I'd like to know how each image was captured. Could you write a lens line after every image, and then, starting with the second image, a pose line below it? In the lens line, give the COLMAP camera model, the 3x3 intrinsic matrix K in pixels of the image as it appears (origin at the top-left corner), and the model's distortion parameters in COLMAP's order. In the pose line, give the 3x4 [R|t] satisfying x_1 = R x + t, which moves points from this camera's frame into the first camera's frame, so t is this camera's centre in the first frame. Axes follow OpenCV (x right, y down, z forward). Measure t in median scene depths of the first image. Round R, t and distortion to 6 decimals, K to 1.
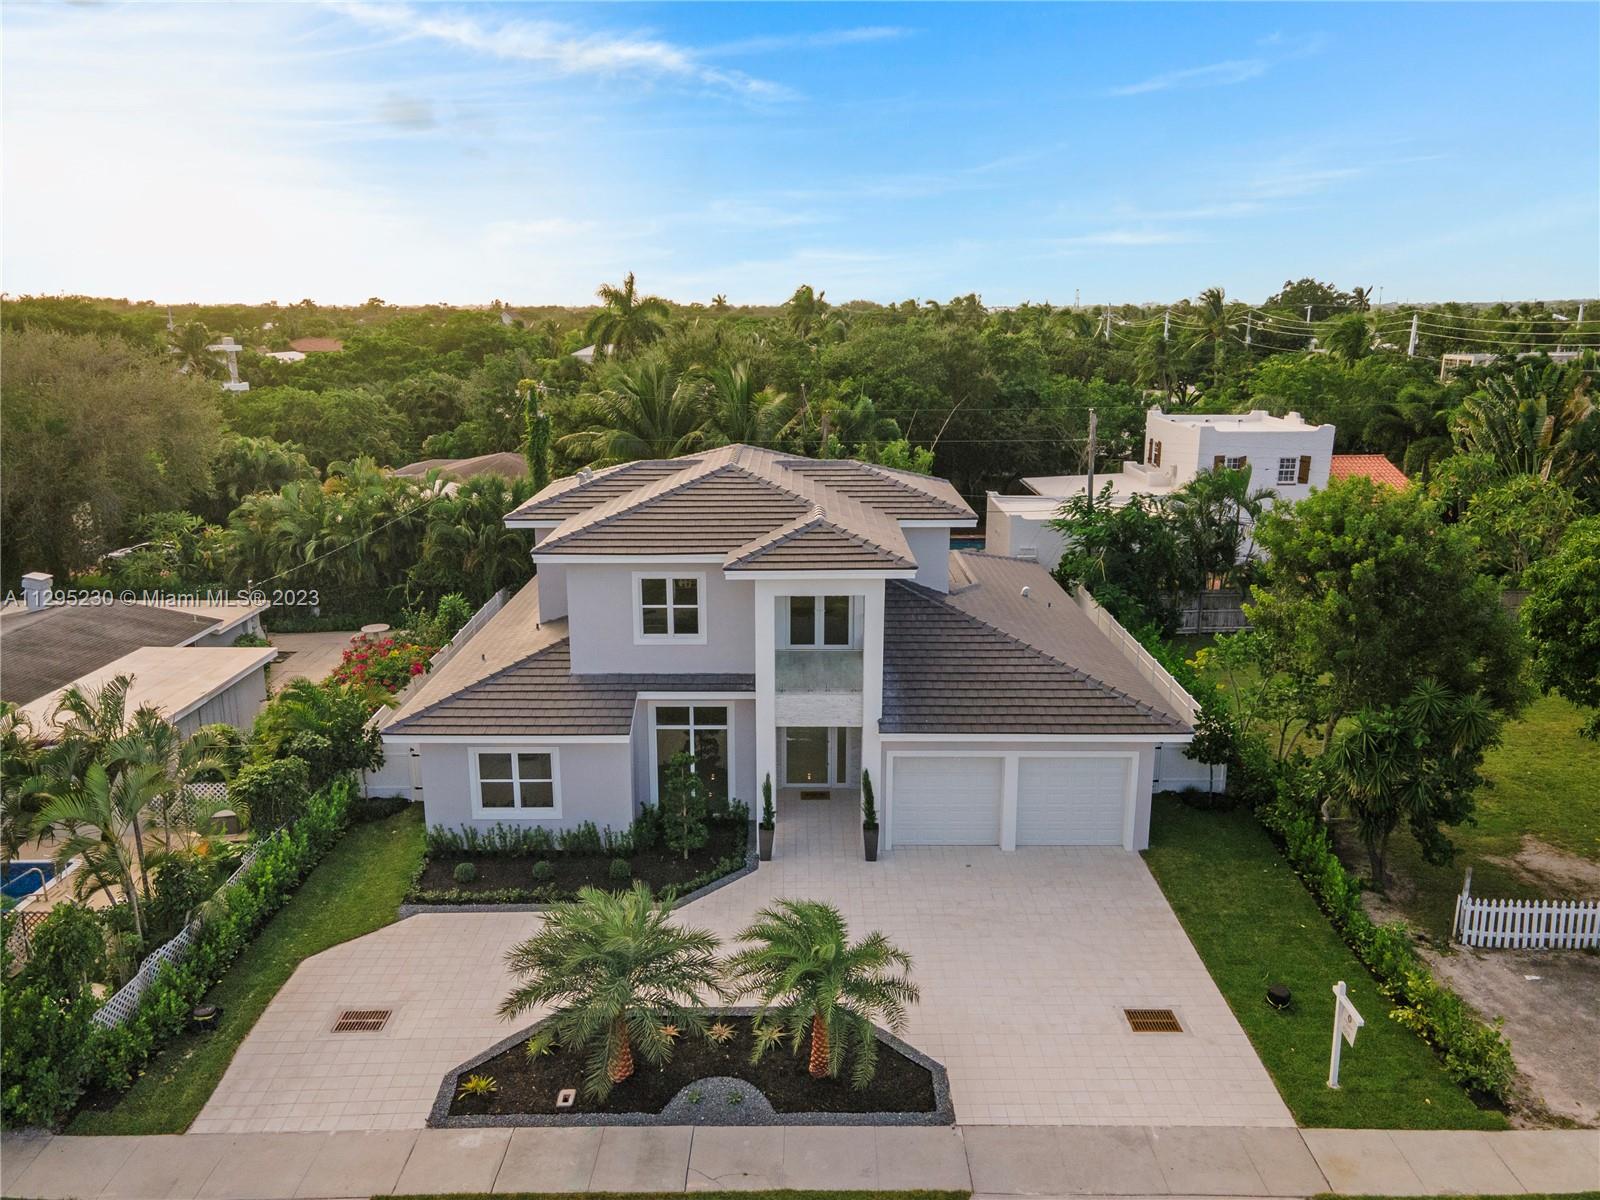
lens RADIAL K [[1163.5, 0, 813.2], [0, 1163.5, 586.8], [0, 0, 1]] dist [0.033418, 0.027167]
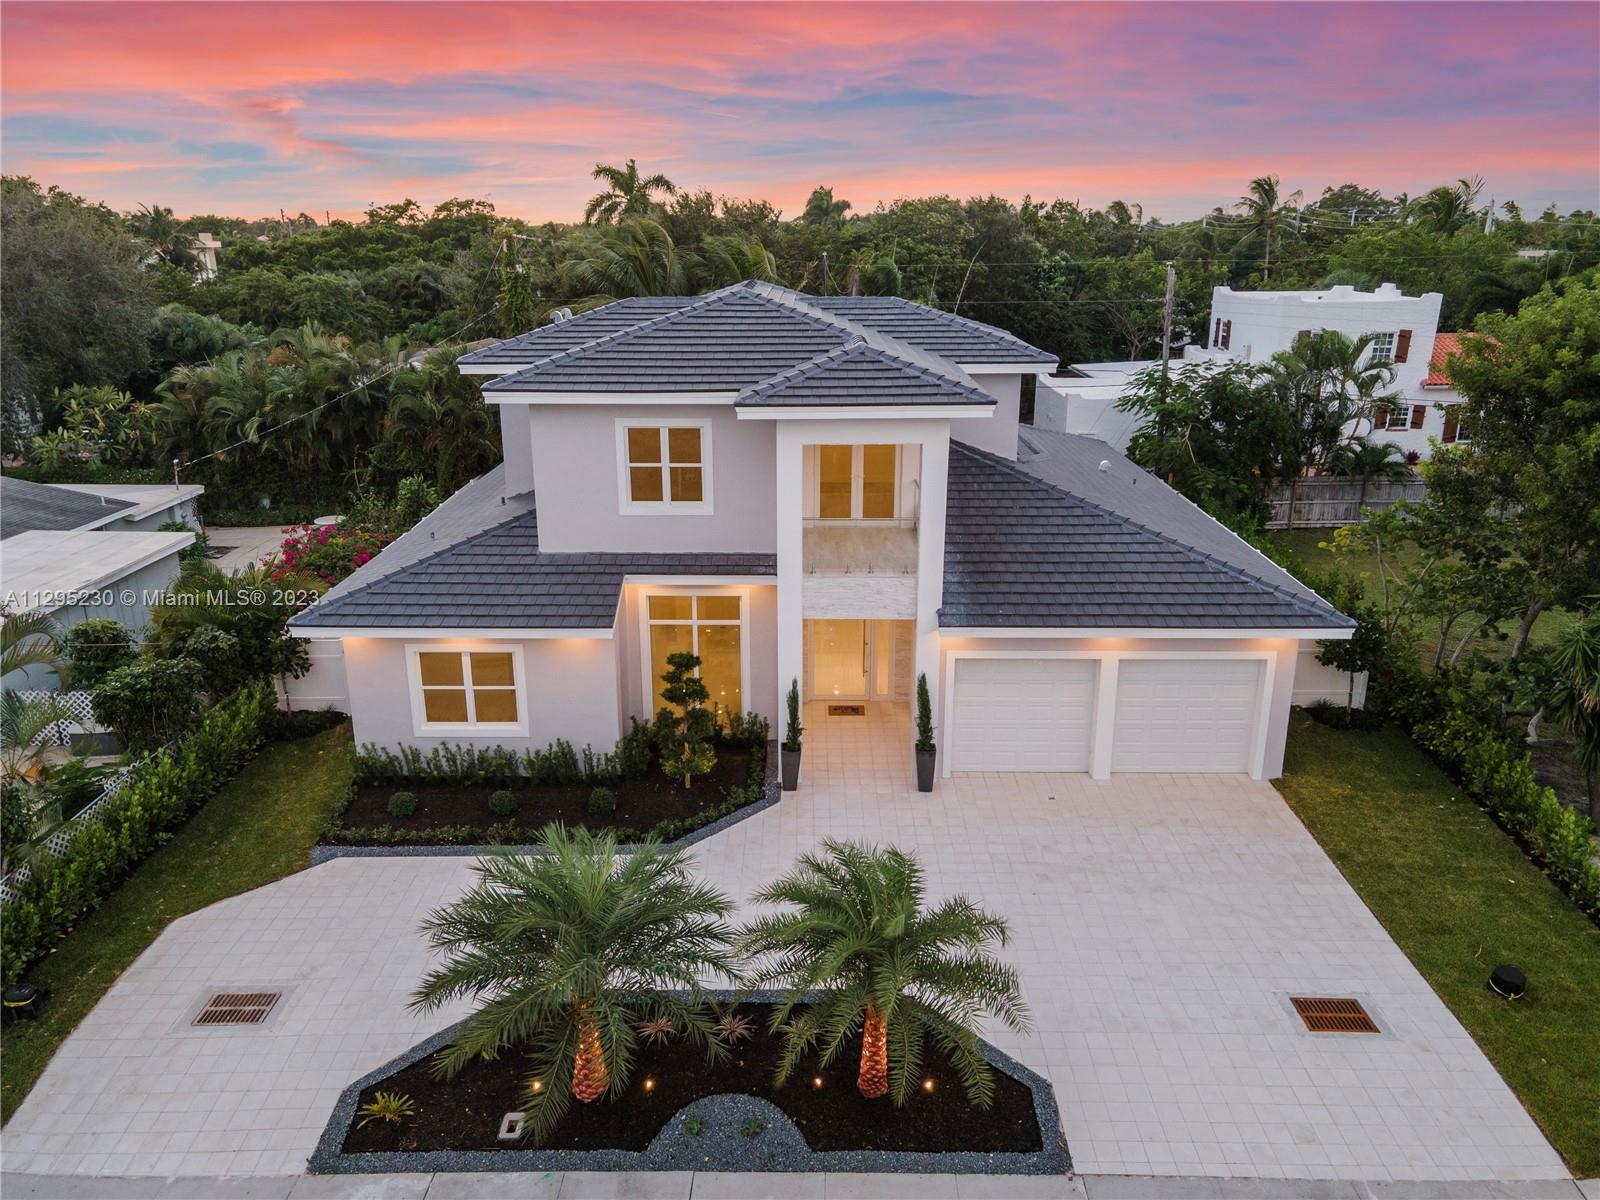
lens RADIAL K [[1163.5, 0, 815.5], [0, 1163.5, 584.1], [0, 0, 1]] dist [0.033418, 0.027167]
pose [[0.999960, 0.002114, -0.008663, -0.017442], [-0.001601, 0.998272, 0.058748, 0.051693], [0.008772, -0.058731, 0.998235, 0.232717]]
